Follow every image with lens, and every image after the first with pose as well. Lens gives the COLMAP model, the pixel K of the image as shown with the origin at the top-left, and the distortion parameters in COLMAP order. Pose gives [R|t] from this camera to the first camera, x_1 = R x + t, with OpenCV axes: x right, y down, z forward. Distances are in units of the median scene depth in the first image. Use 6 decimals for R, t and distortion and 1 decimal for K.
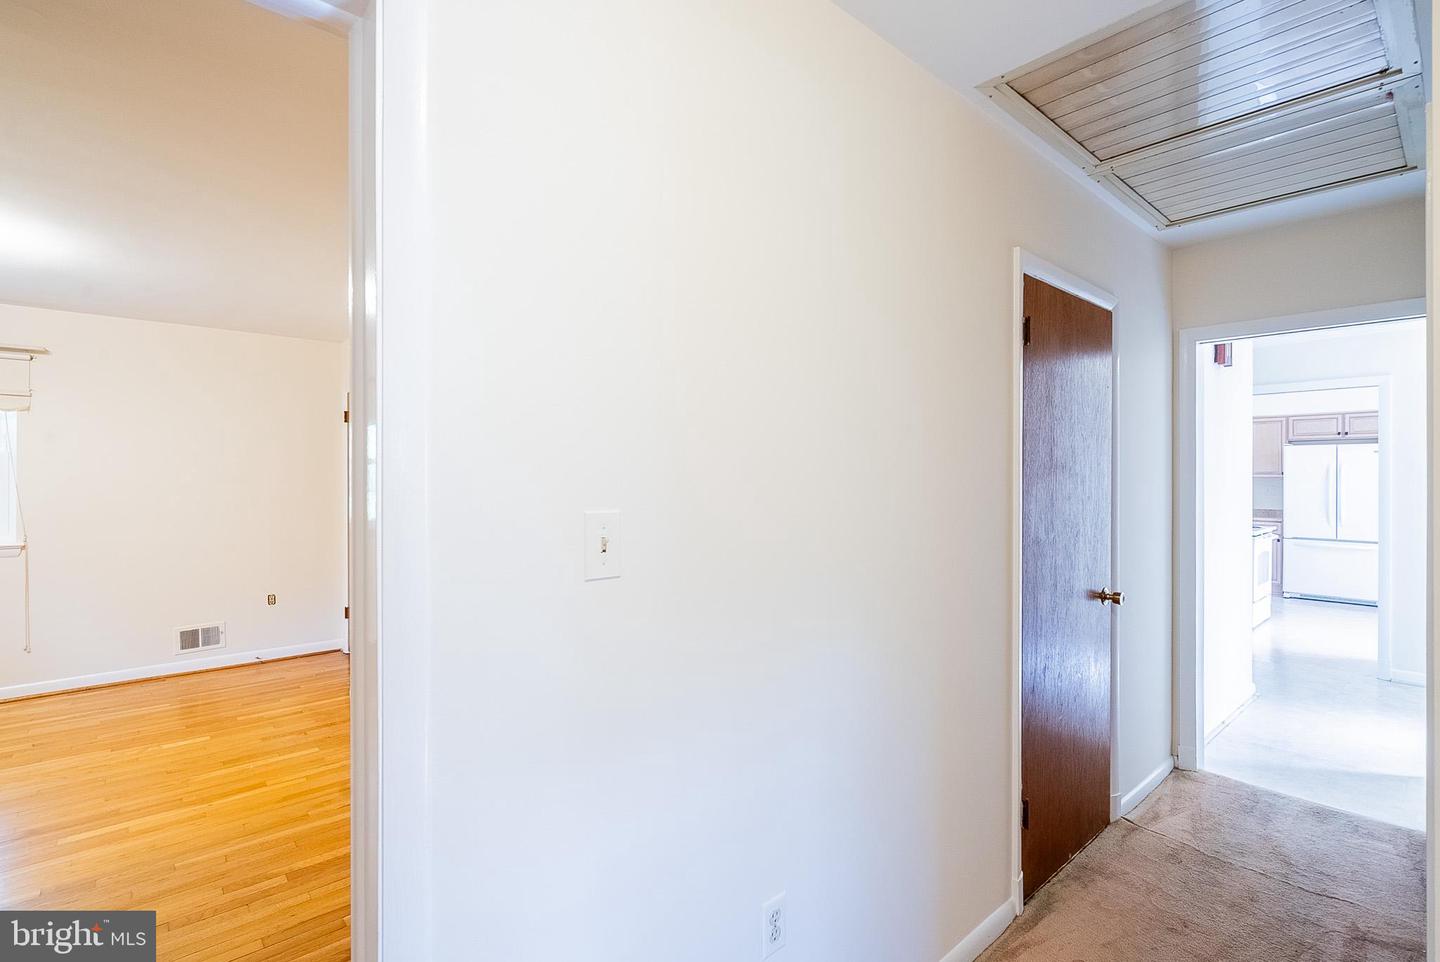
lens RADIAL K [[678.7, 0, 722.9], [0, 678.7, 480.9], [0, 0, 1]] dist [-0.006490, 0.002985]
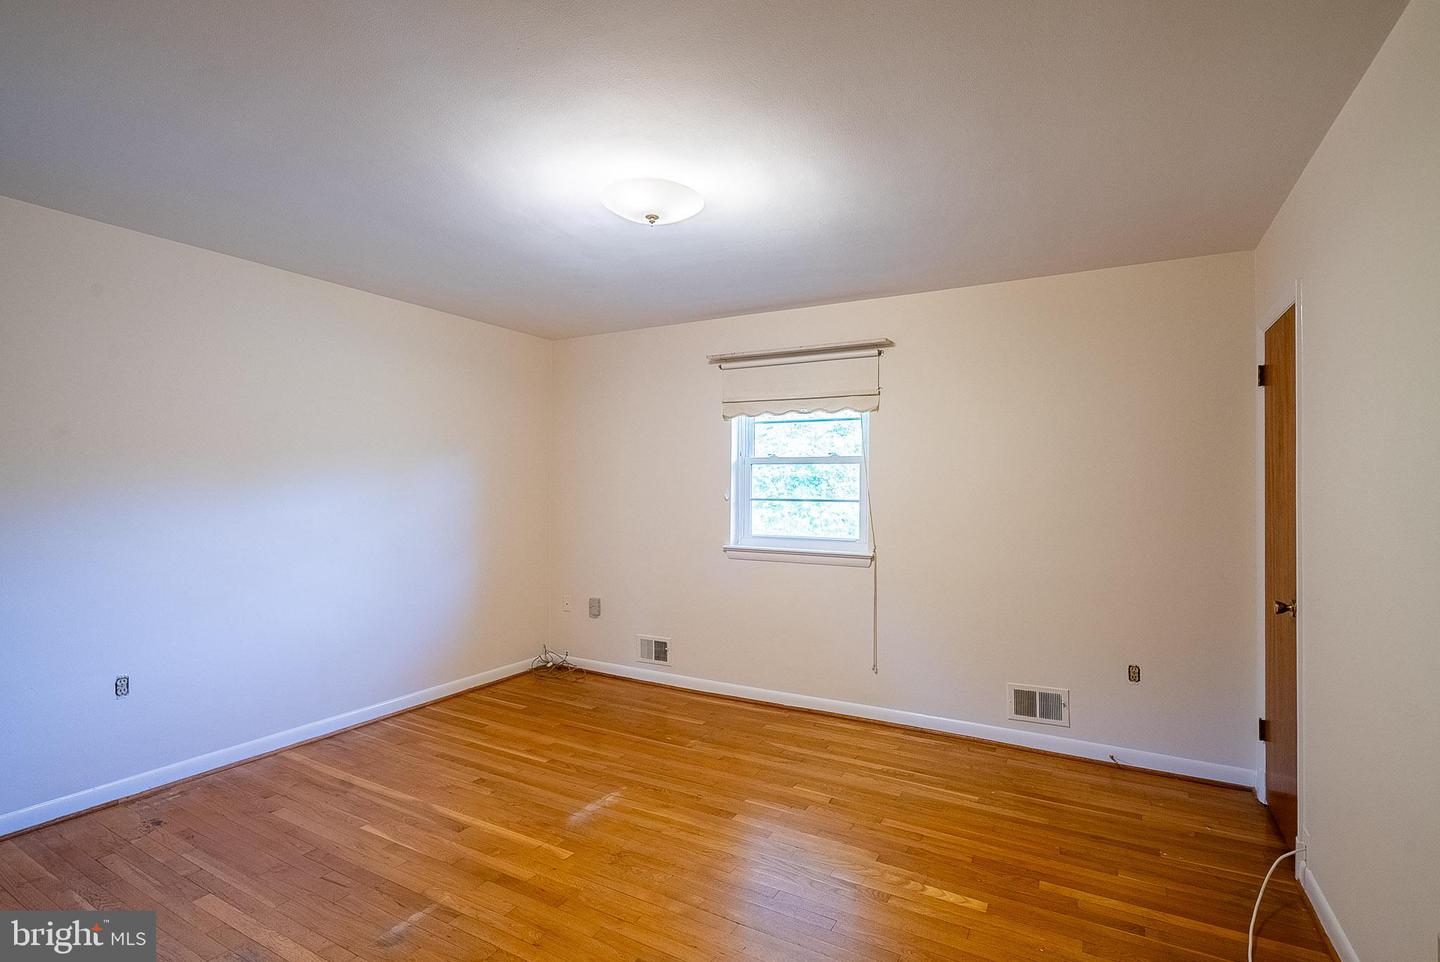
lens RADIAL K [[690.7, 0, 716.8], [0, 690.7, 474.8], [0, 0, 1]] dist [0.002839, 0.000375]
pose [[0.341541, -0.009997, -0.939814, -0.215195], [-0.013502, 0.999788, -0.015541, 0.002060], [0.939770, 0.017997, 0.341334, 0.472254]]
